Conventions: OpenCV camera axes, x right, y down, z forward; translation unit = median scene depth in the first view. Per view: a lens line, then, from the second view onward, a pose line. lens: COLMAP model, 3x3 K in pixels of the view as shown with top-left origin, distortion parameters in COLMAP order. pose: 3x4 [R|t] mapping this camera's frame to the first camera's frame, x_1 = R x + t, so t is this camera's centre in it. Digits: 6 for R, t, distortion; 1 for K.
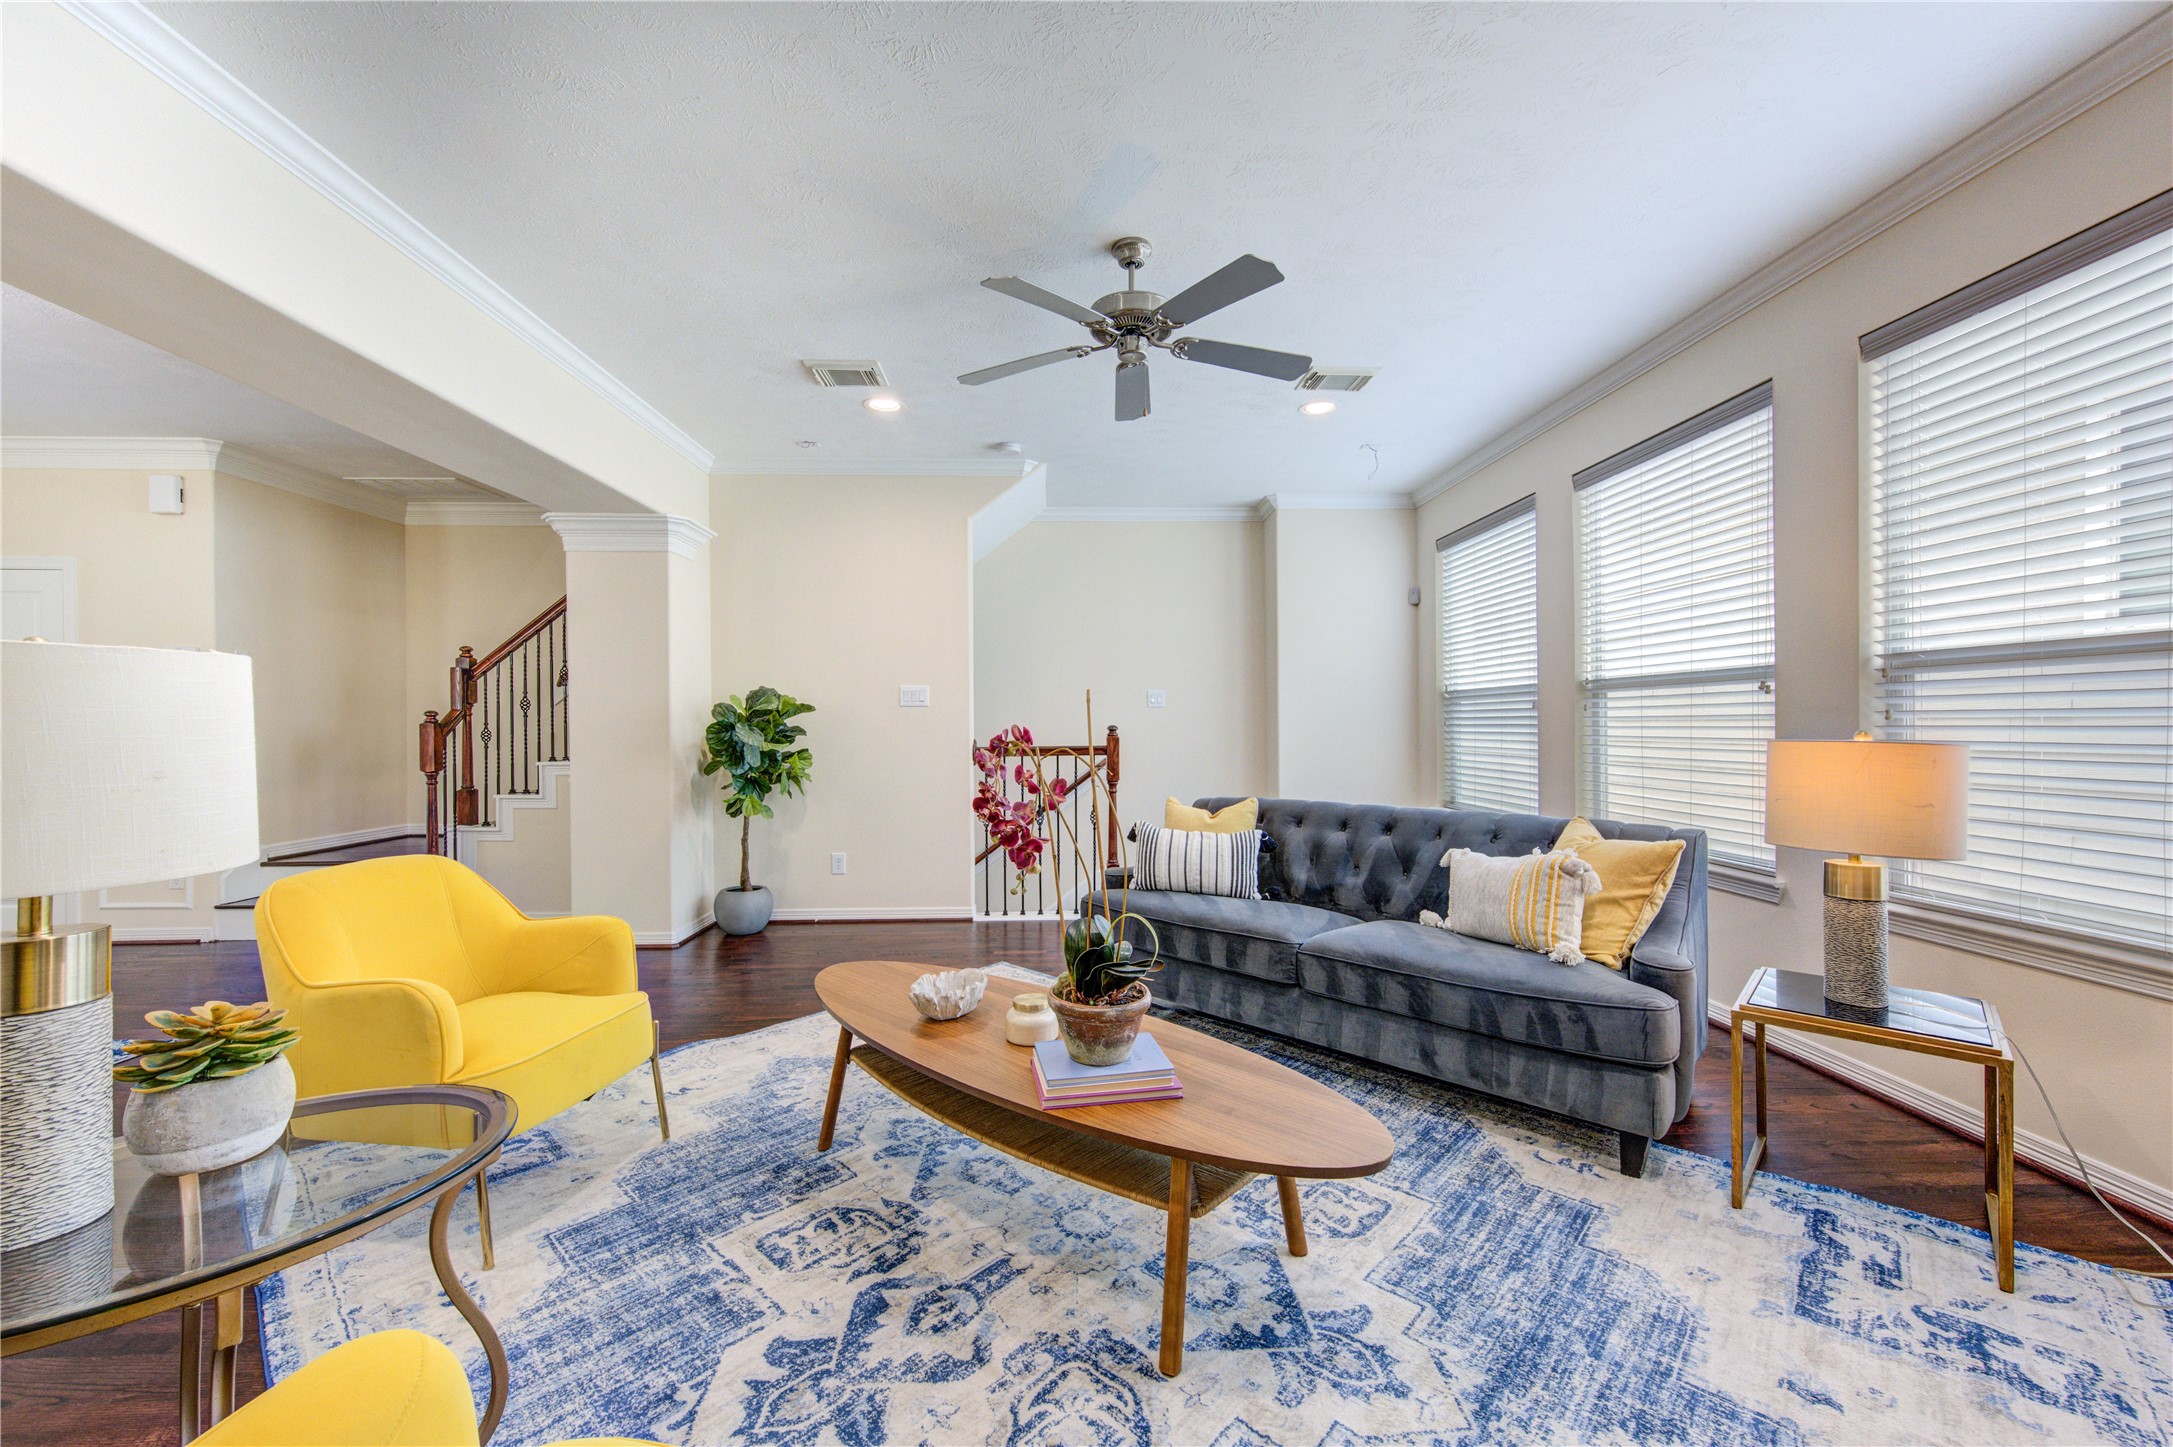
lens RADIAL K [[856.0, 0, 1088.7], [0, 856.0, 730.0], [0, 0, 1]] dist [-0.000984, -0.000207]
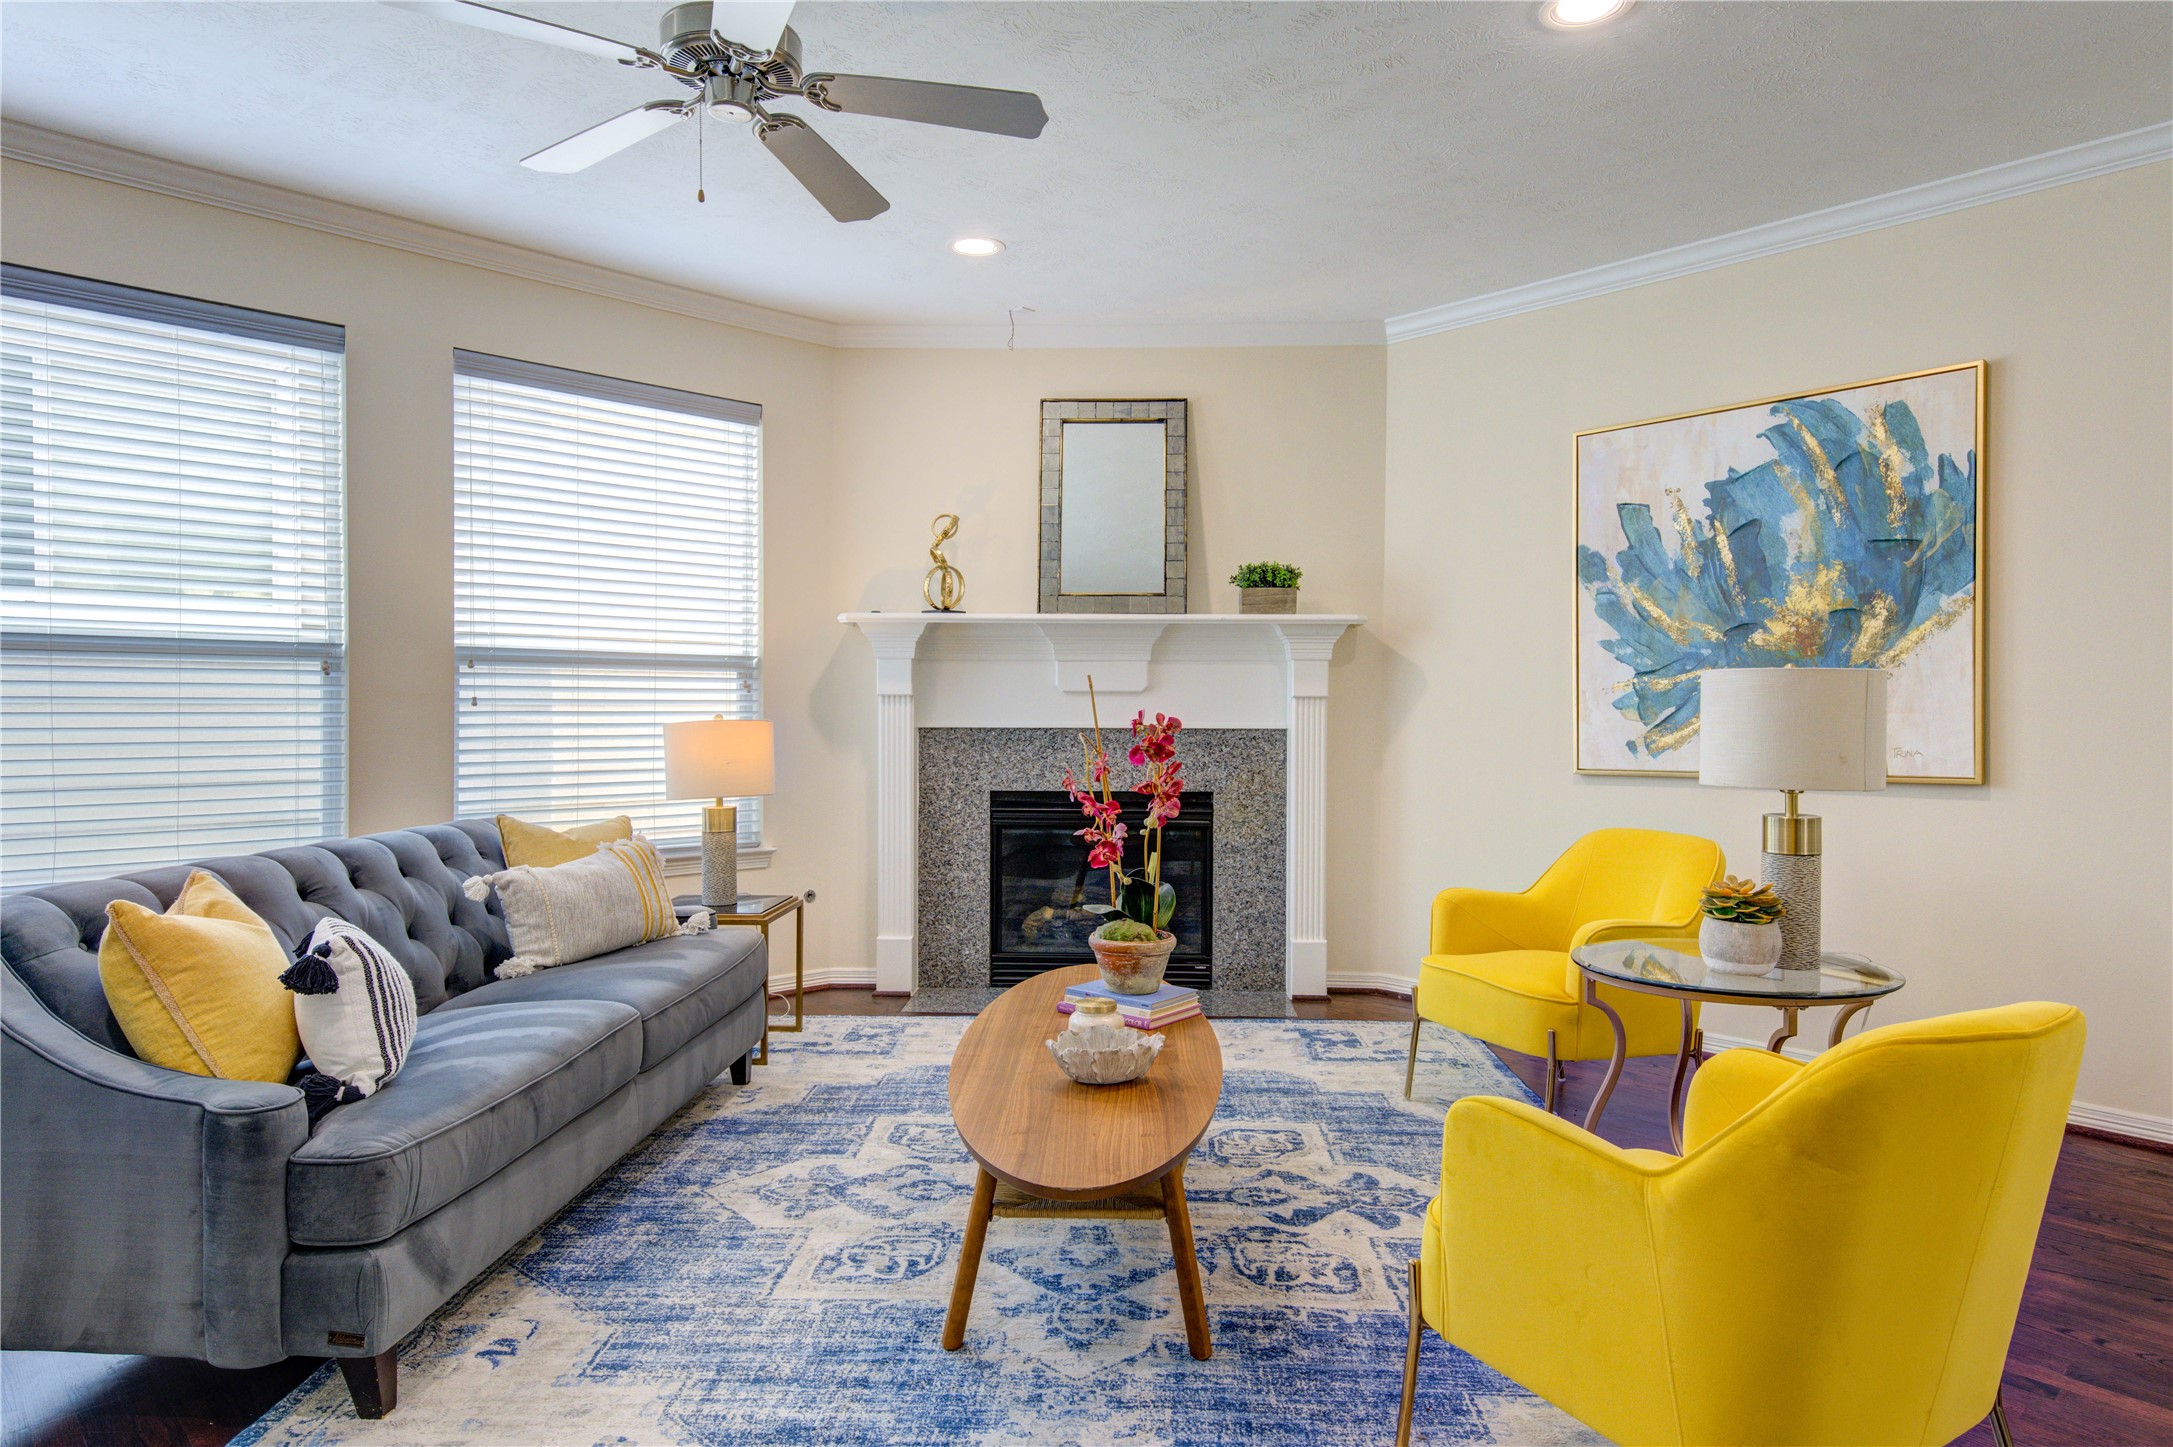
lens RADIAL K [[1326.9, 0, 1087.8], [0, 1326.9, 719.1], [0, 0, 1]] dist [0.056603, -0.000369]
pose [[-0.658457, -0.004246, 0.752606, -1.189598], [0.003940, 0.999951, 0.009088, -0.010259], [-0.752608, 0.008950, -0.658408, 2.018803]]
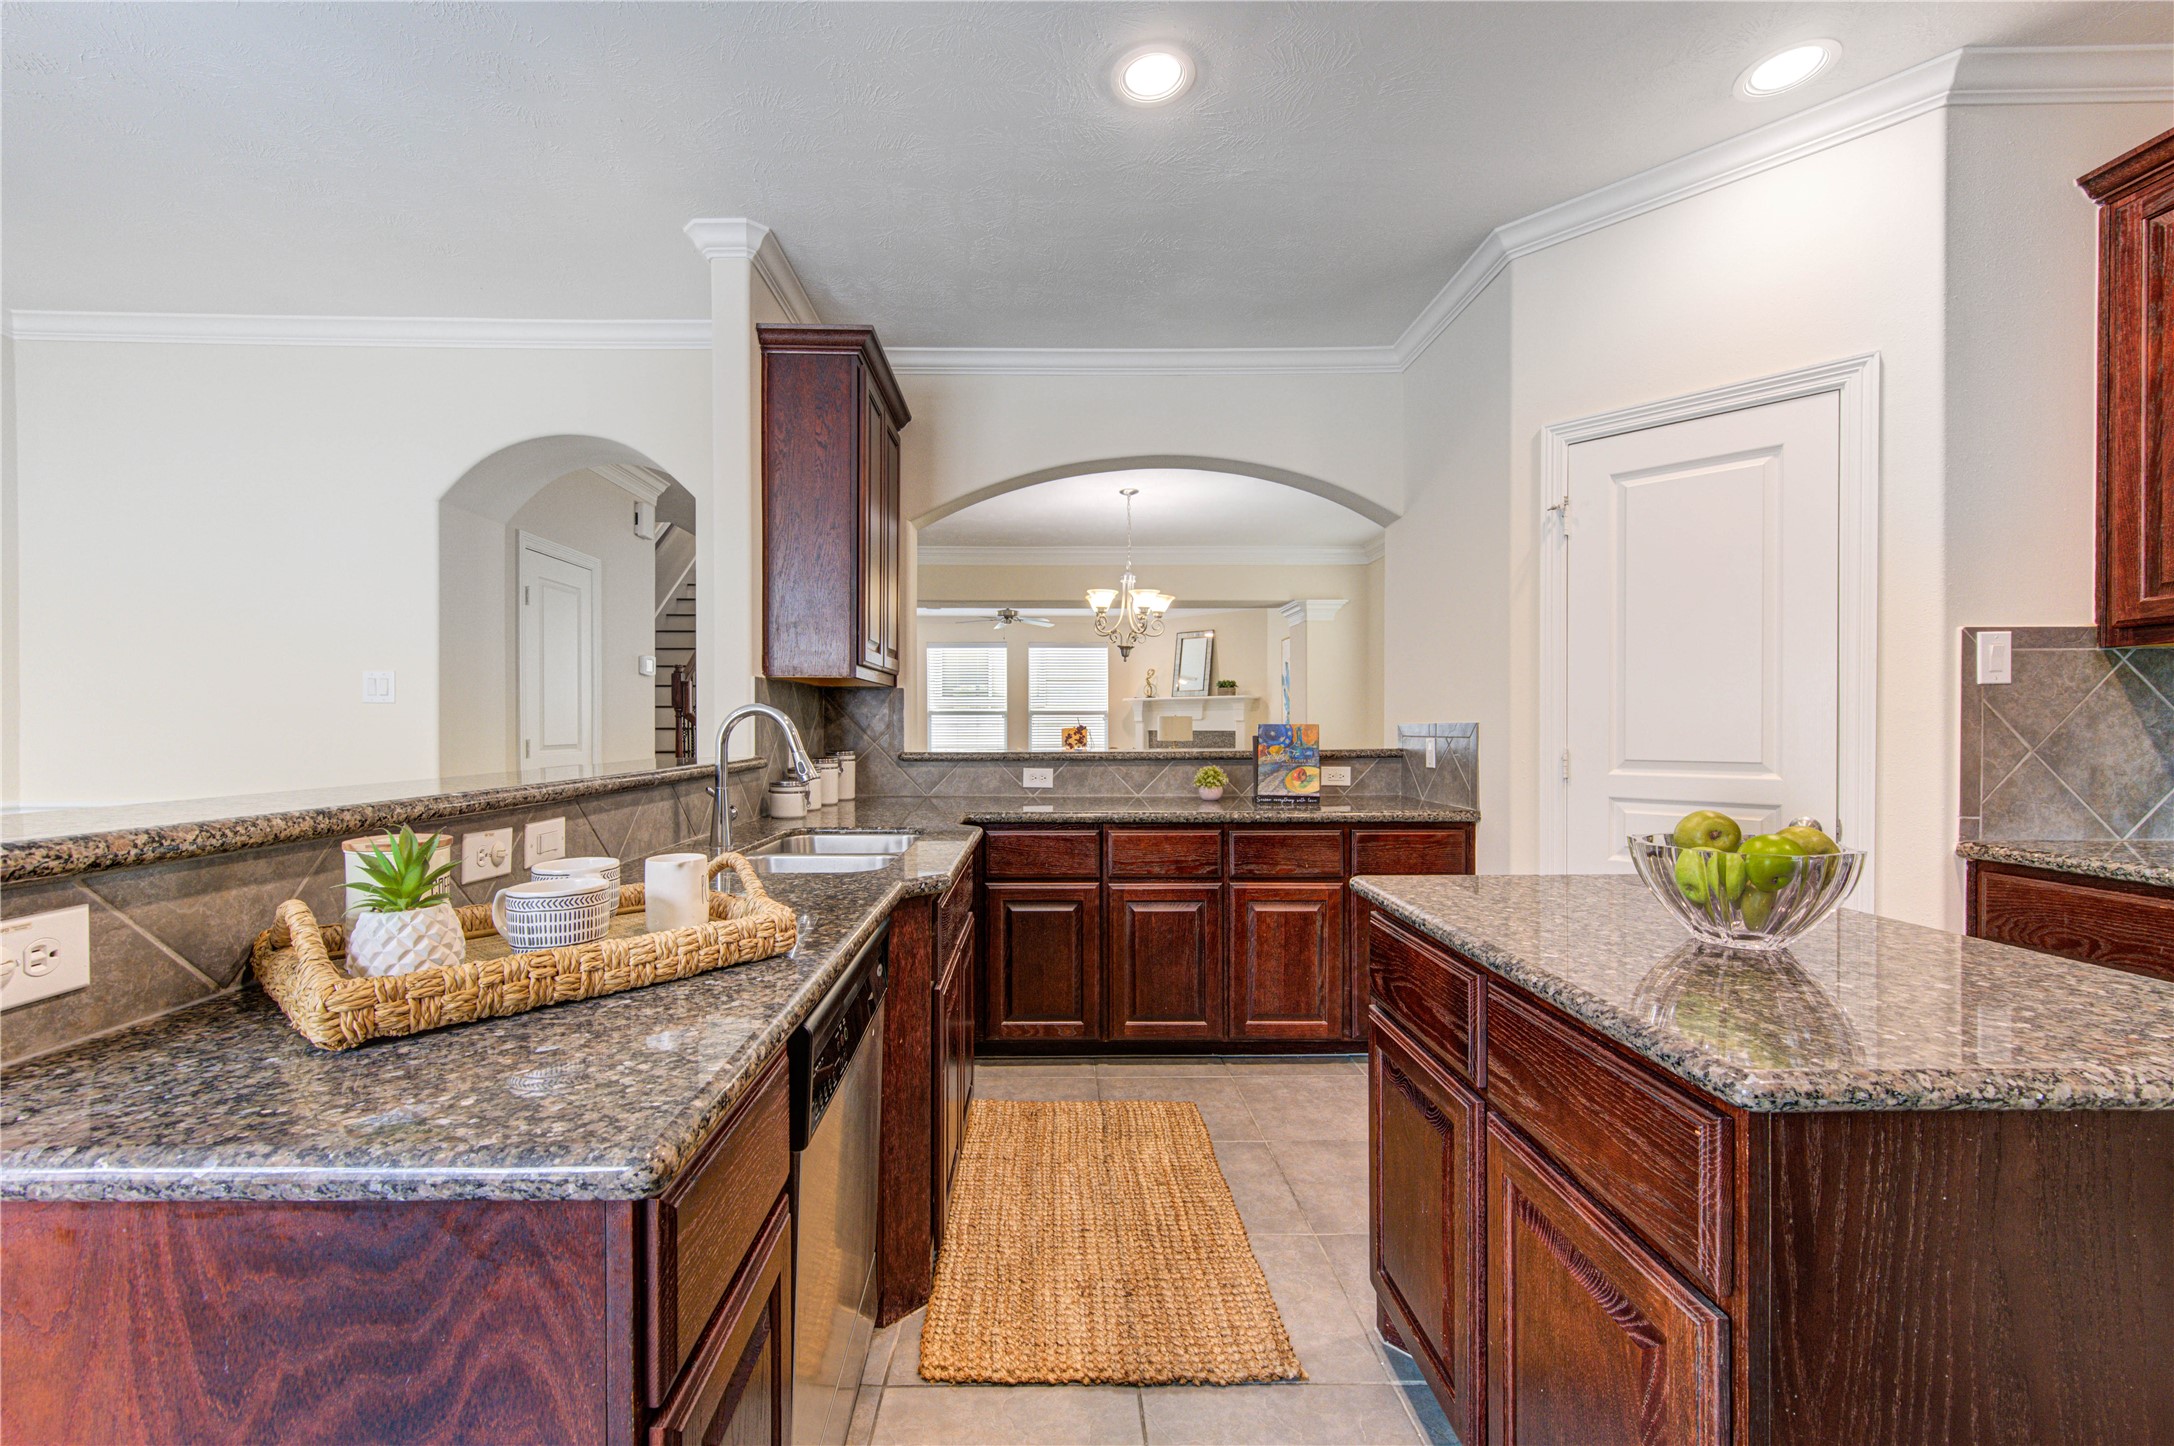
lens RADIAL K [[872.0, 0, 1055.2], [0, 872.0, 733.4], [0, 0, 1]] dist [-0.000230, -0.000106]
pose [[0.038085, -0.007495, 0.999246, -5.125142], [0.008391, 0.999939, 0.007181, 0.004603], [-0.999239, 0.008111, 0.038145, 0.944389]]
